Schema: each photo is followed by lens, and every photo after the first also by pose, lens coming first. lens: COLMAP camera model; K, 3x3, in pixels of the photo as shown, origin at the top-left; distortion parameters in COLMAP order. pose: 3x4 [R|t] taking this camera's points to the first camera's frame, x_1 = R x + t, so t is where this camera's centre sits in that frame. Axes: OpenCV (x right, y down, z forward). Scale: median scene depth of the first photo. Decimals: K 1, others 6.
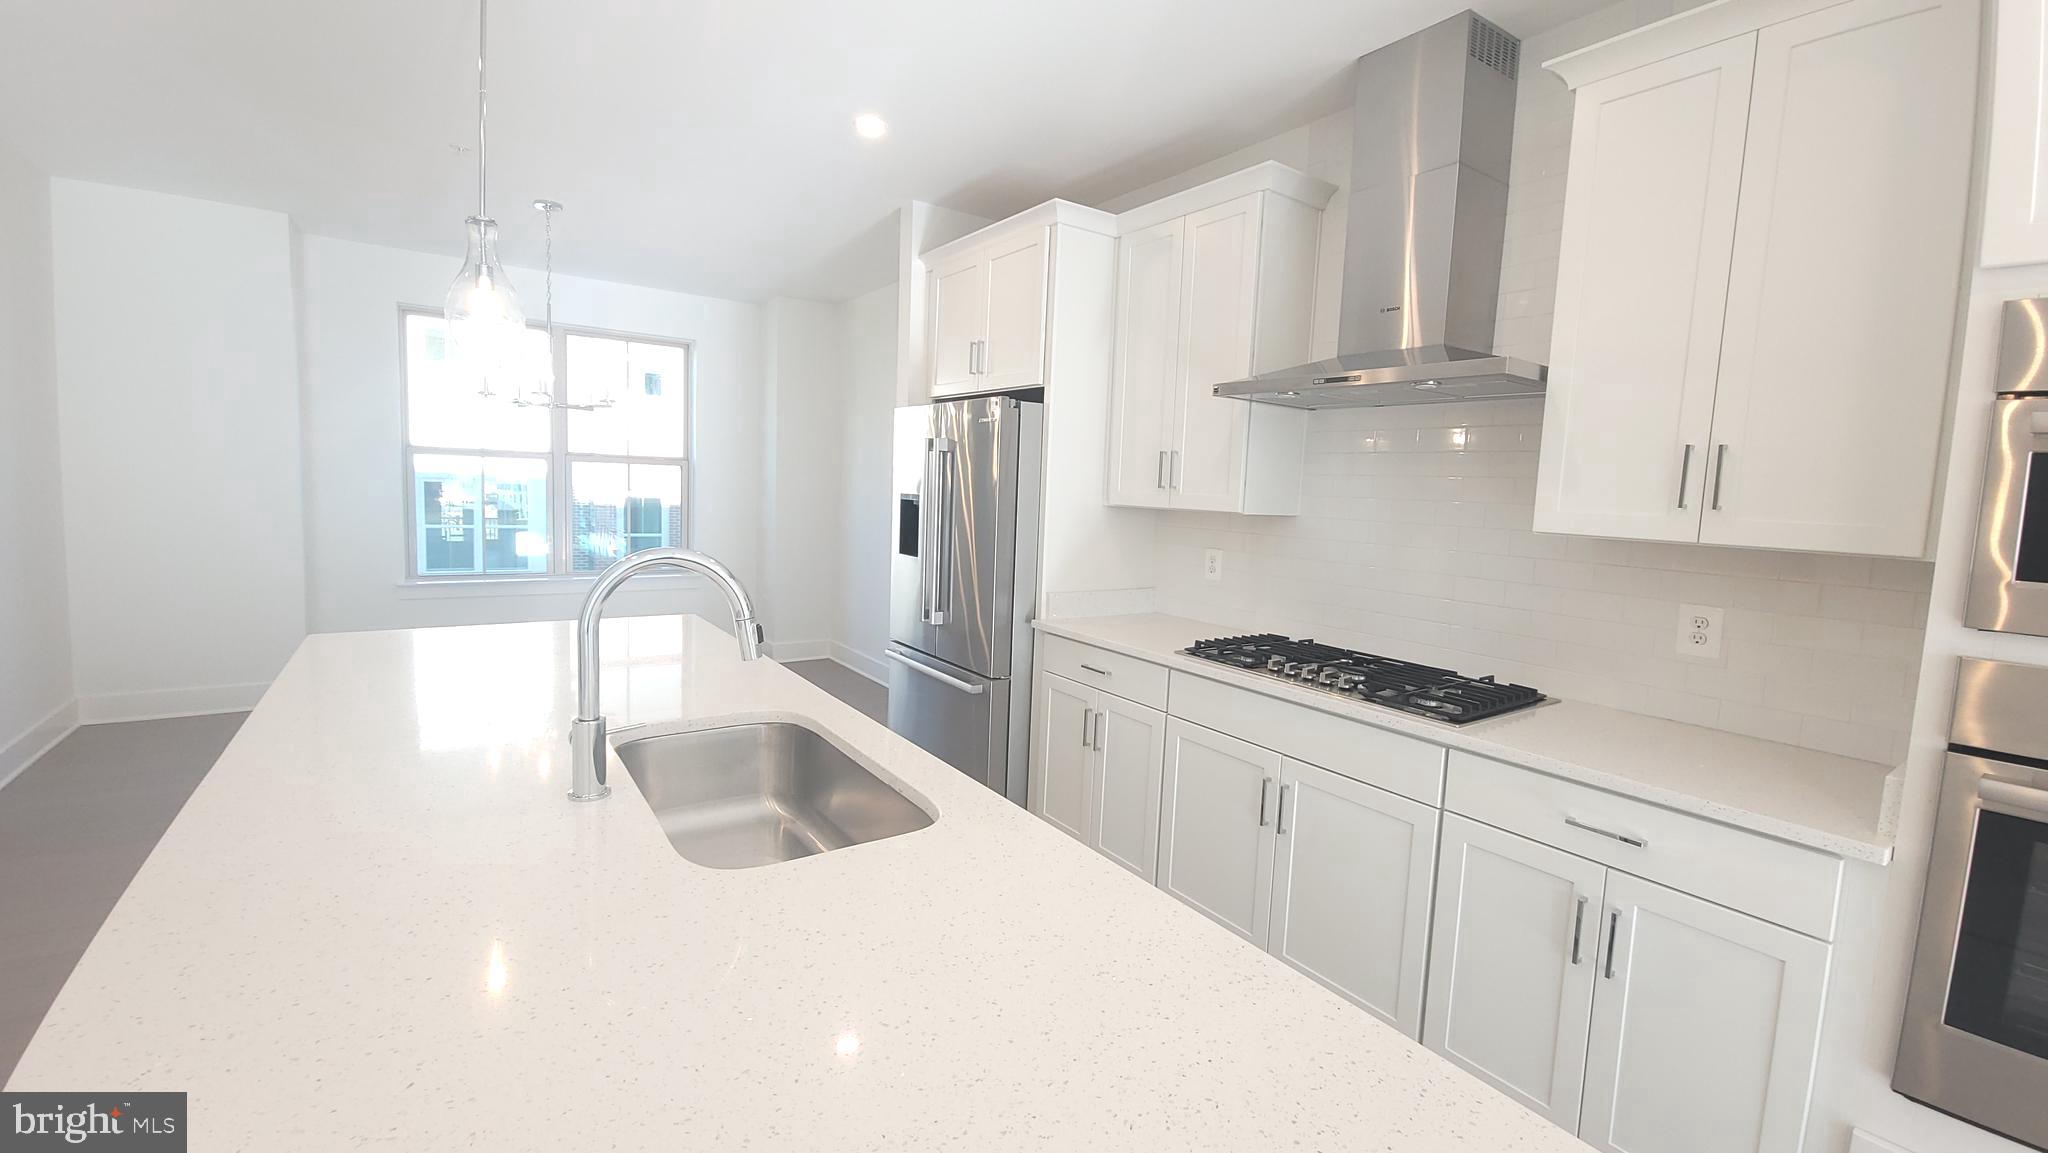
lens RADIAL K [[830.6, 0, 1033.5], [0, 830.6, 565.5], [0, 0, 1]] dist [0.001294, -0.003100]
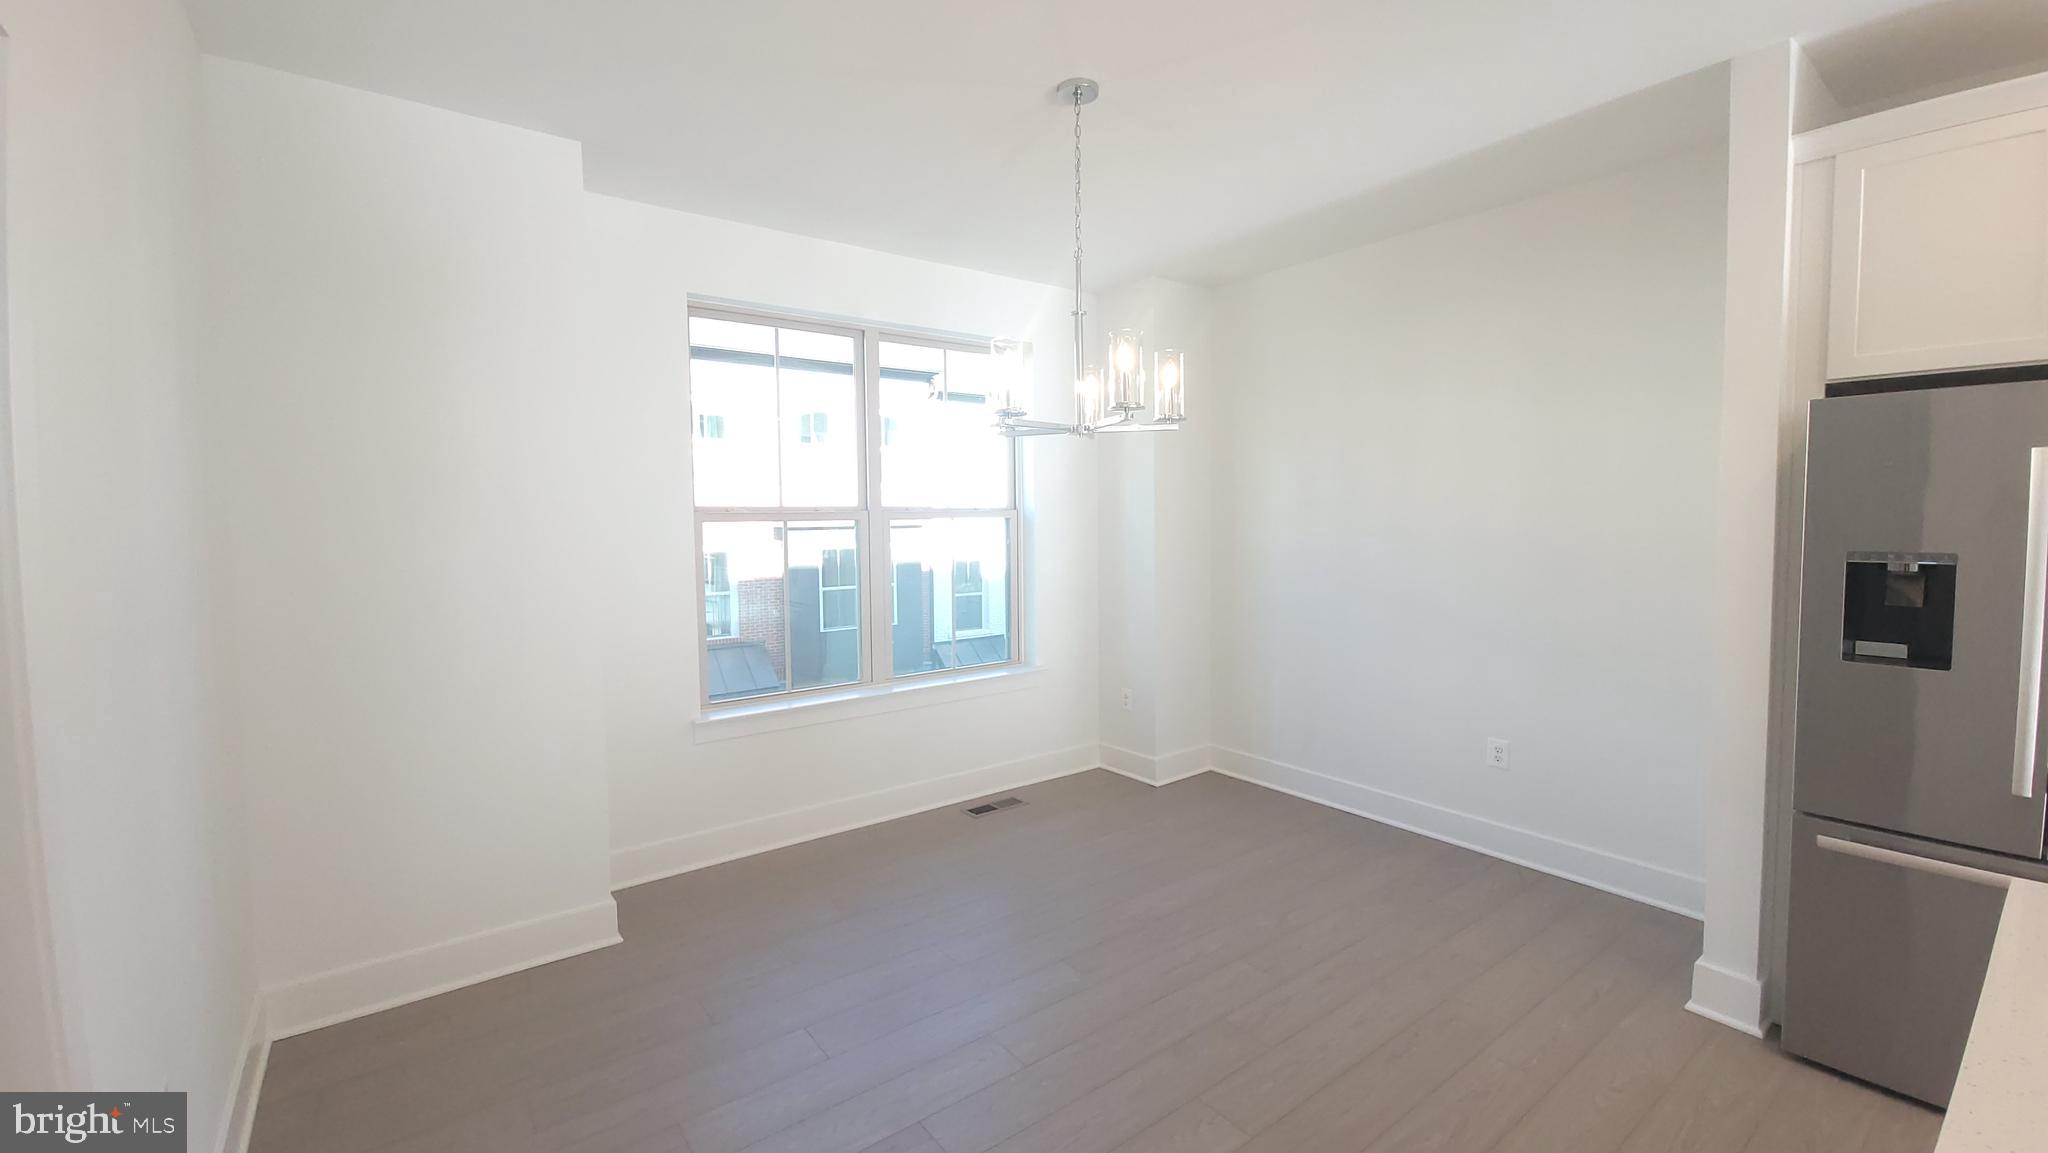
lens RADIAL K [[830.6, 0, 1029.9], [0, 830.6, 564.6], [0, 0, 1]] dist [0.001294, -0.003100]
pose [[0.998217, -0.052736, 0.027964, -0.864231], [0.053728, 0.997907, -0.035984, -0.104561], [-0.026008, 0.037423, 0.998961, 0.561589]]
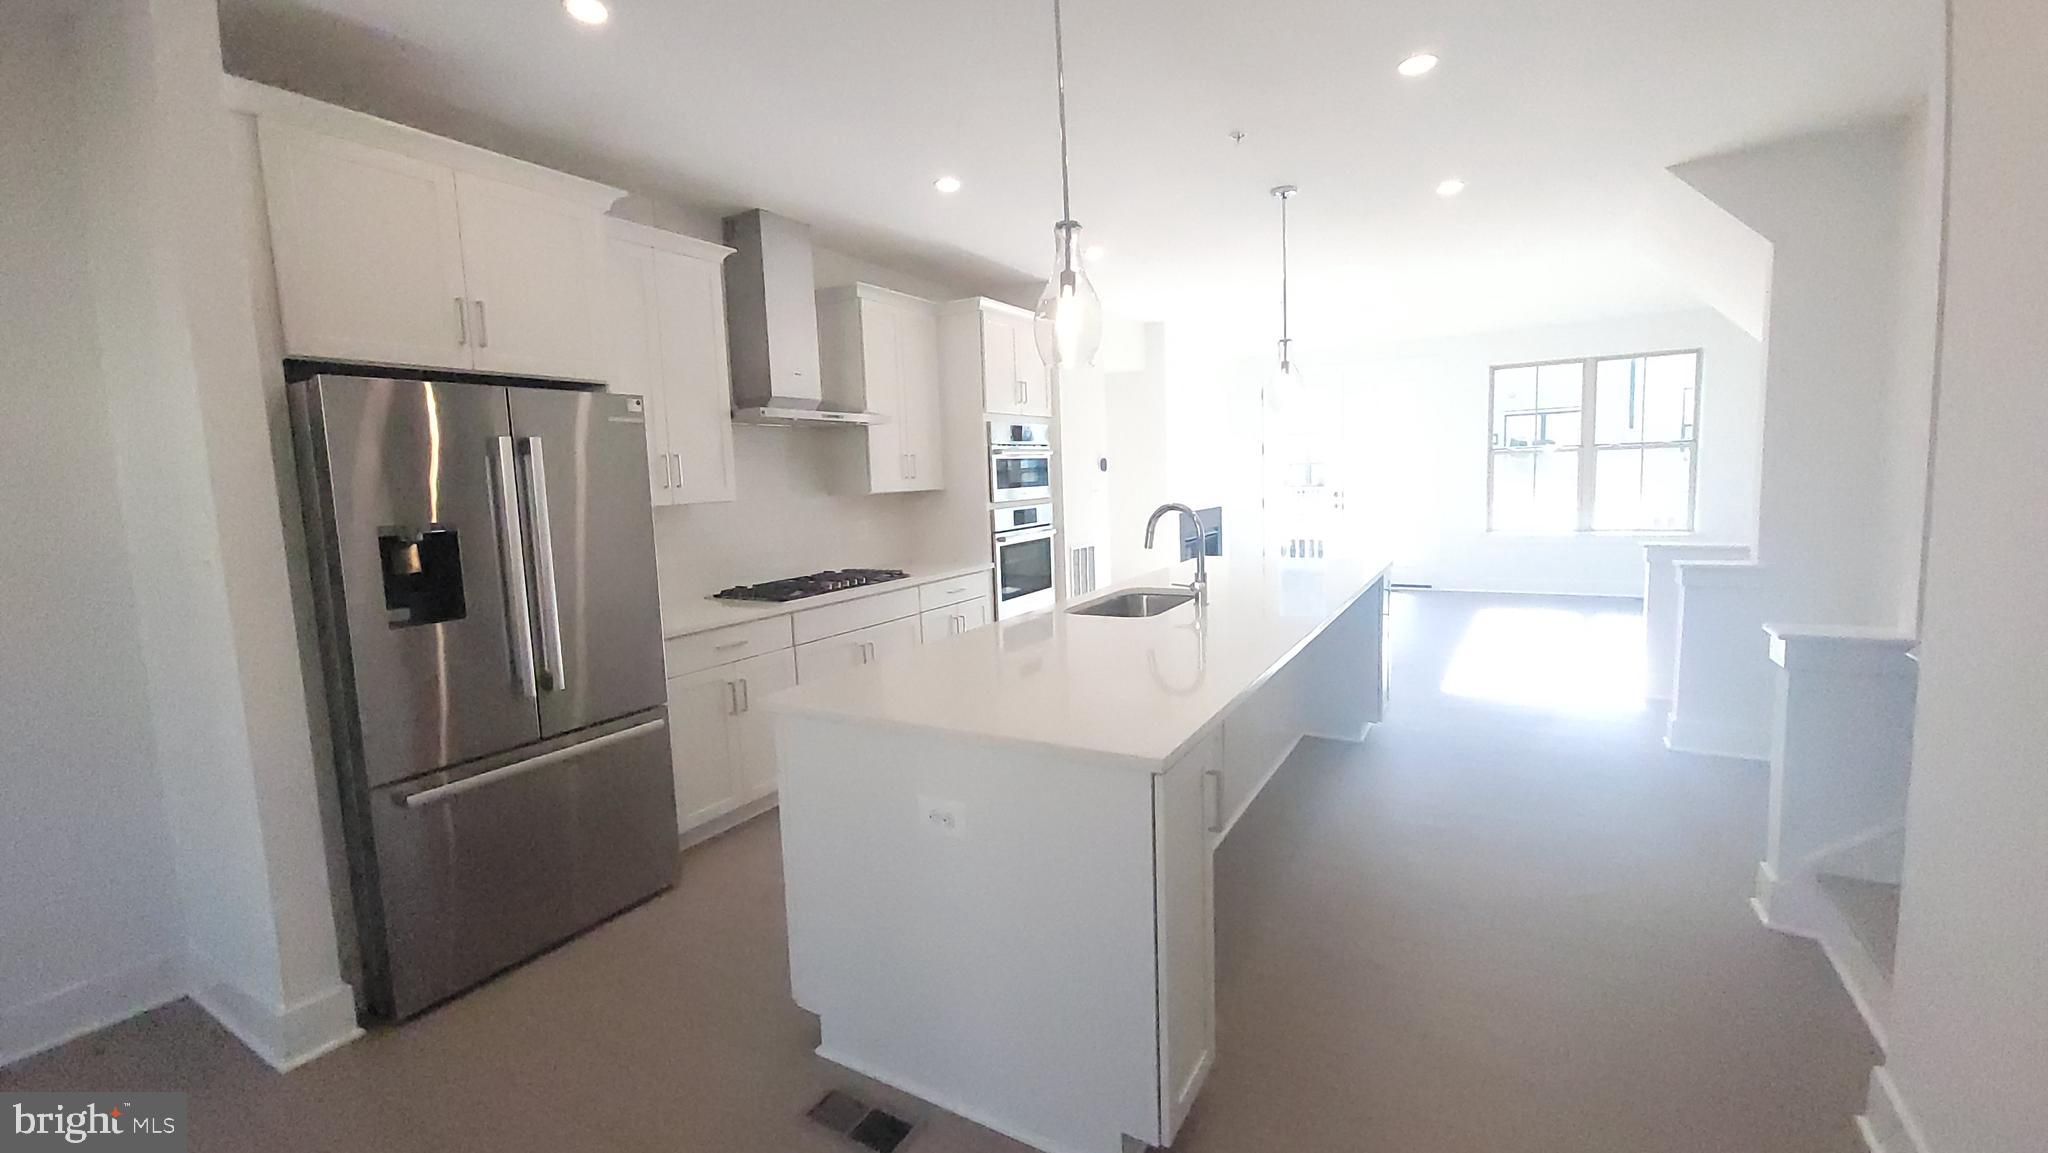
lens RADIAL K [[830.6, 0, 1028.2], [0, 830.6, 564.1], [0, 0, 1]] dist [0.001294, -0.003100]
pose [[-0.410447, -0.124580, 0.903334, -1.047487], [0.107946, 0.977021, 0.183789, -0.142170], [-0.905473, 0.172947, -0.387567, 0.987295]]
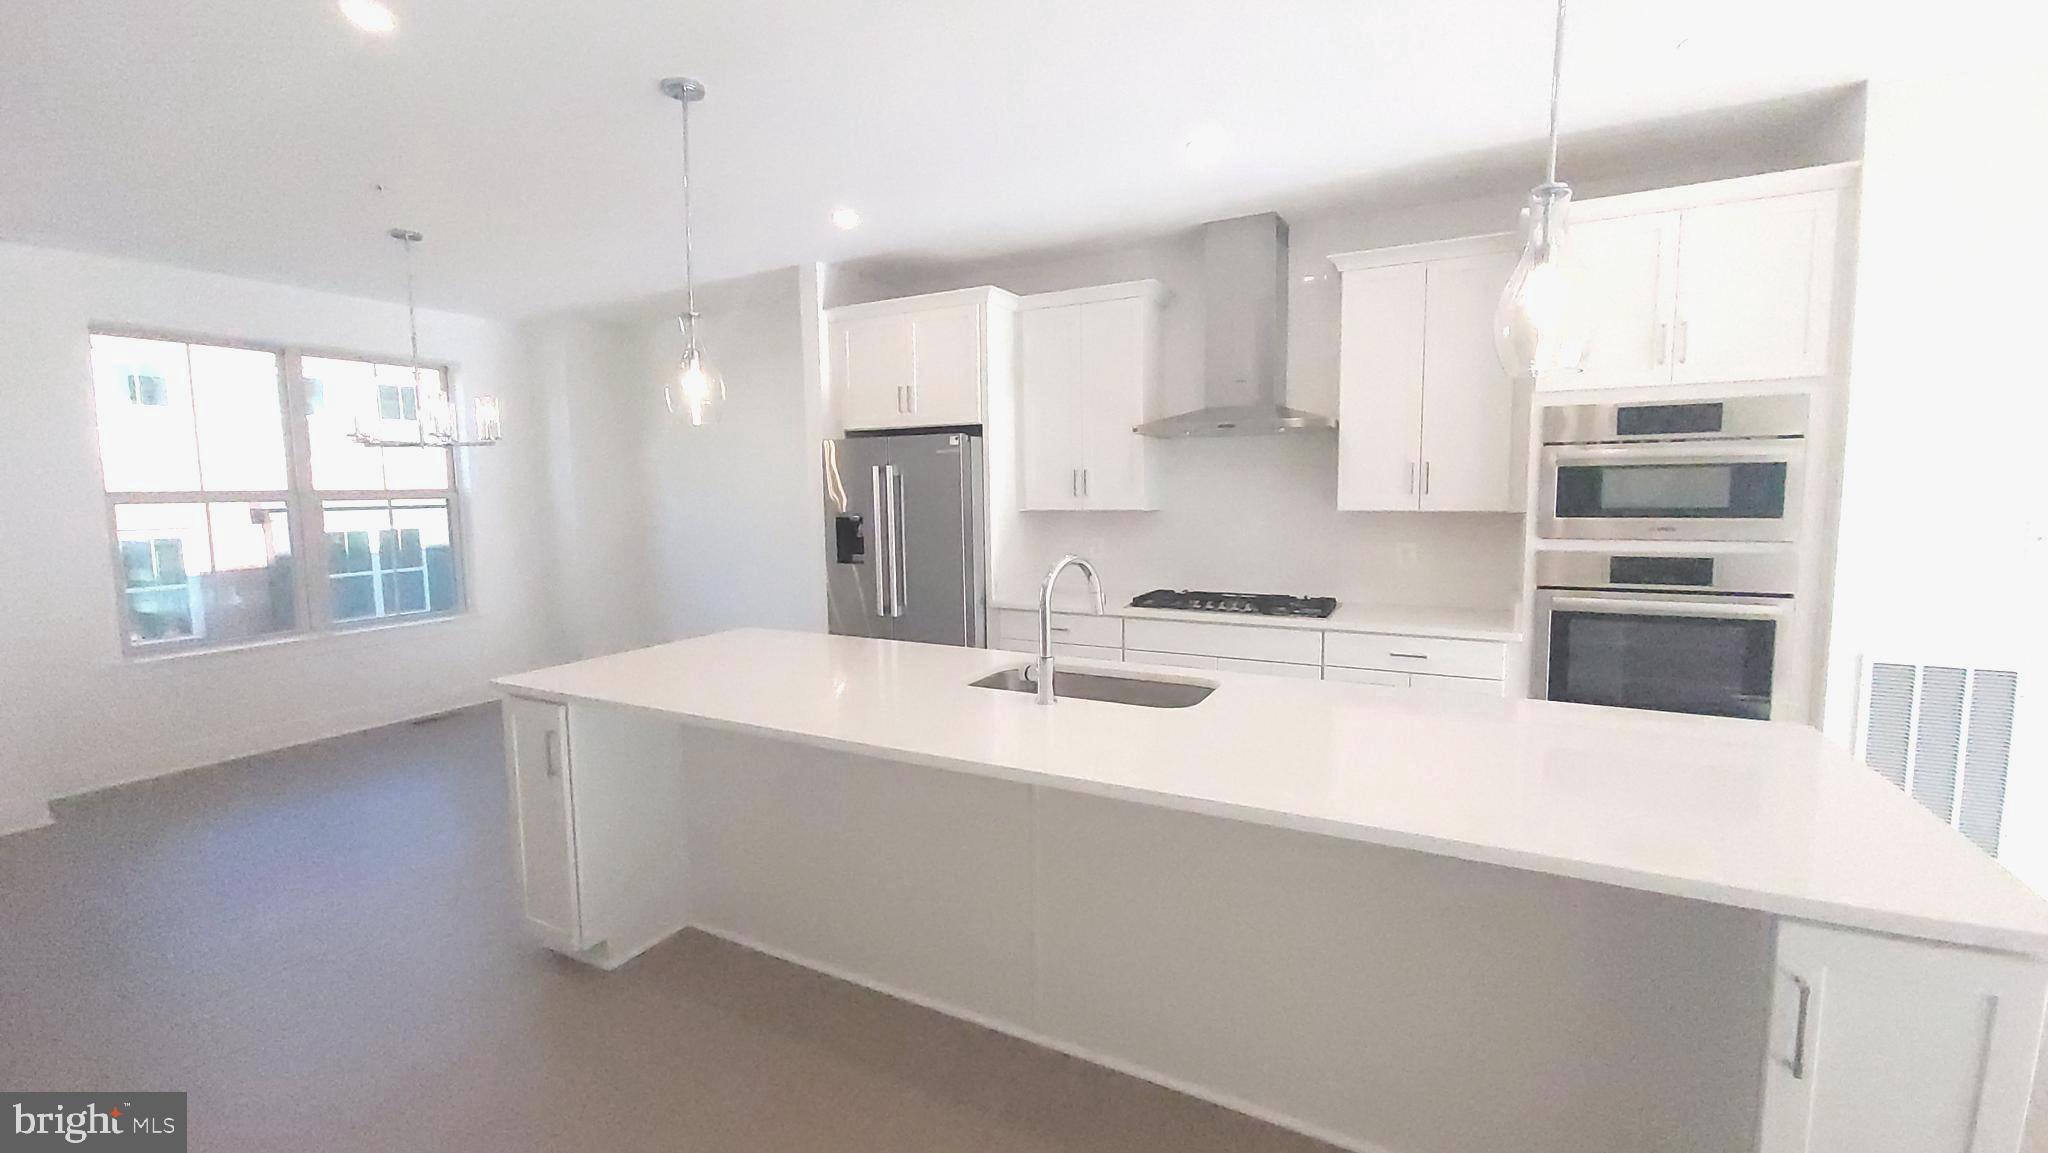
lens RADIAL K [[830.6, 0, 1029.2], [0, 830.6, 566.9], [0, 0, 1]] dist [0.001294, -0.003100]
pose [[0.891135, -0.095156, 0.443647, -0.538065], [0.092634, 0.995323, 0.027414, -0.019614], [-0.444181, 0.016668, 0.895782, -0.216435]]
